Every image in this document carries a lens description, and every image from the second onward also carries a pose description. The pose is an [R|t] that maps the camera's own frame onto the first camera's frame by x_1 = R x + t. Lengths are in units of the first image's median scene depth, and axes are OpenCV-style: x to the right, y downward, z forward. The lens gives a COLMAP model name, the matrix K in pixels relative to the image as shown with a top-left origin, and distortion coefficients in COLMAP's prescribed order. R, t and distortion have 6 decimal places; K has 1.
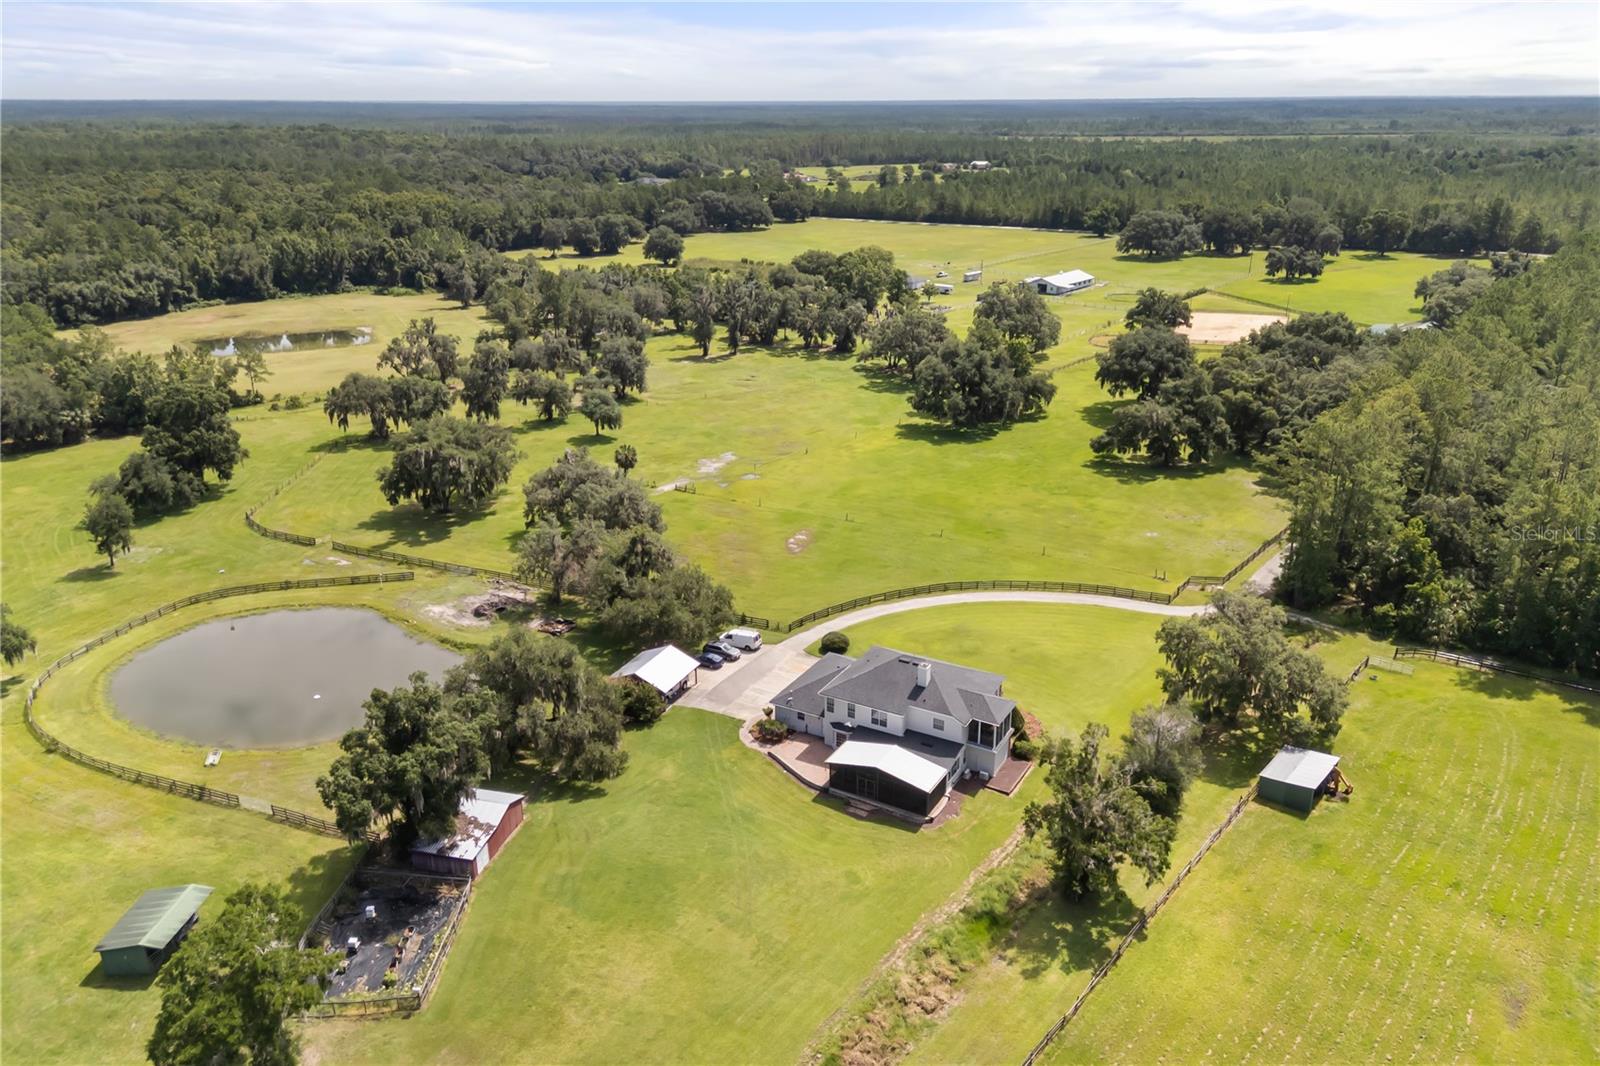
lens RADIAL K [[1080.7, 0, 783.9], [0, 1080.7, 535.5], [0, 0, 1]] dist [0.072264, -0.055407]
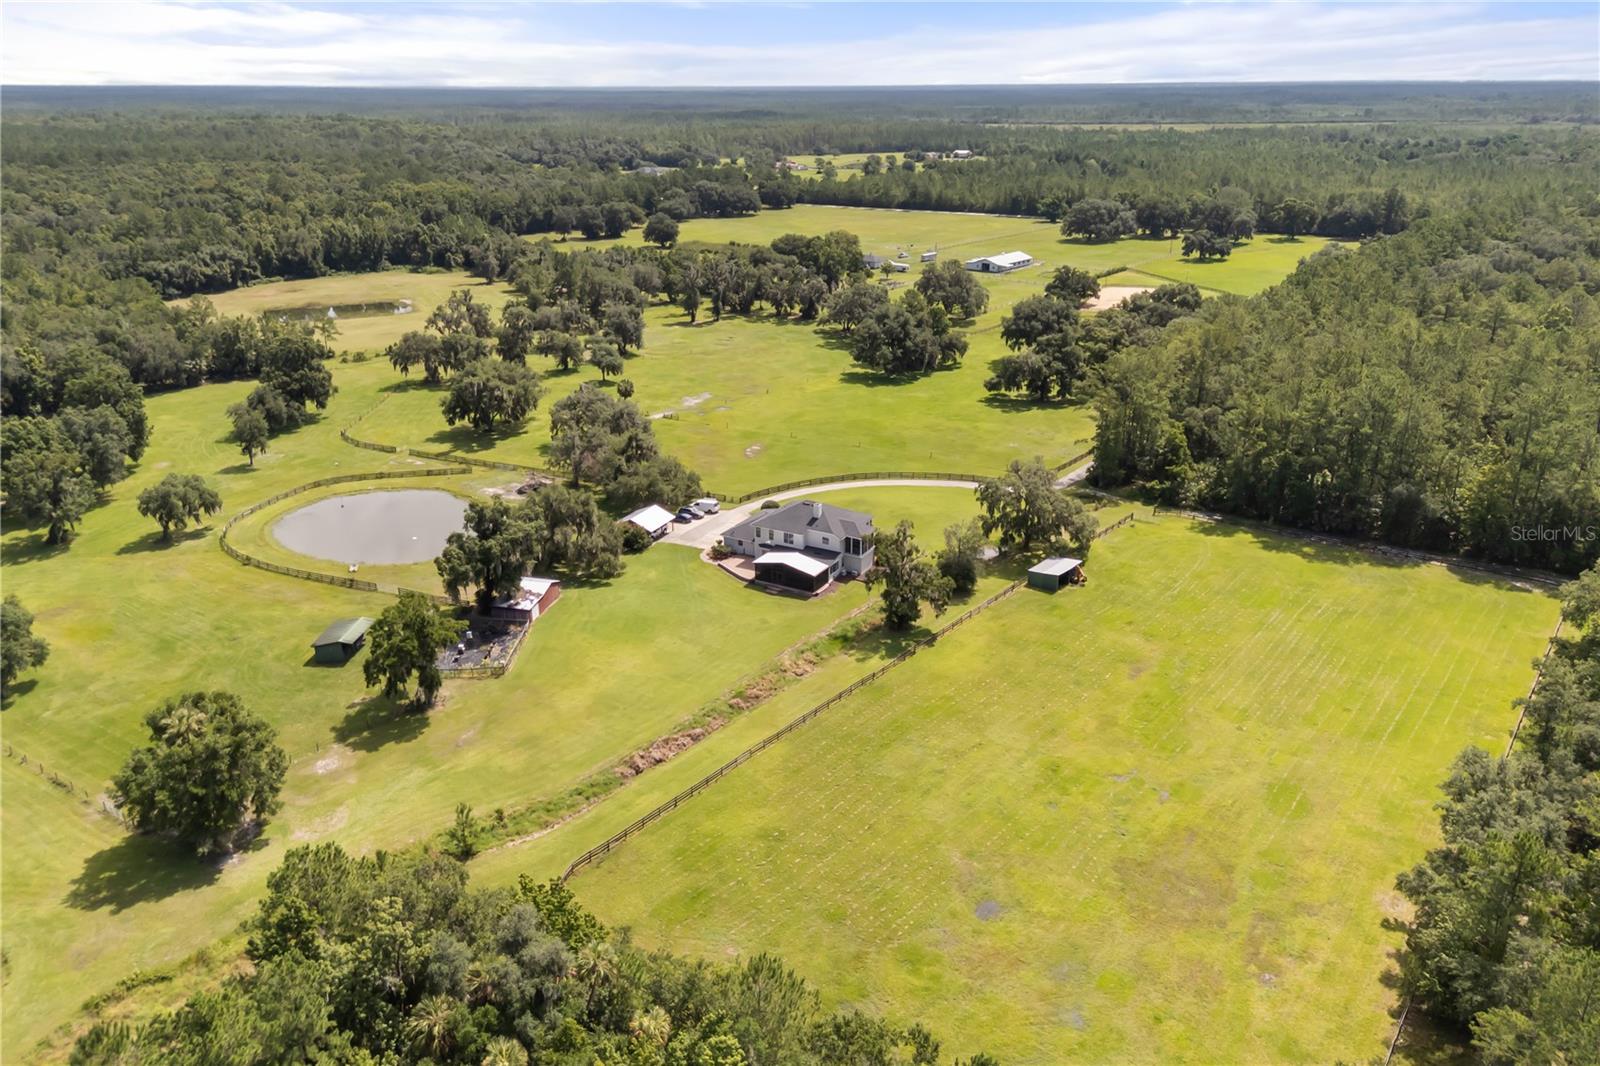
lens RADIAL K [[1161.4, 0, 800.0], [0, 1161.4, 533.0], [0, 0, 1]] dist [0.097456, -0.106765]
pose [[0.999999, -0.000934, -0.001218, 0.058569], [0.000926, 0.999980, -0.006326, 0.094461], [0.001224, 0.006325, 0.999979, -0.361464]]
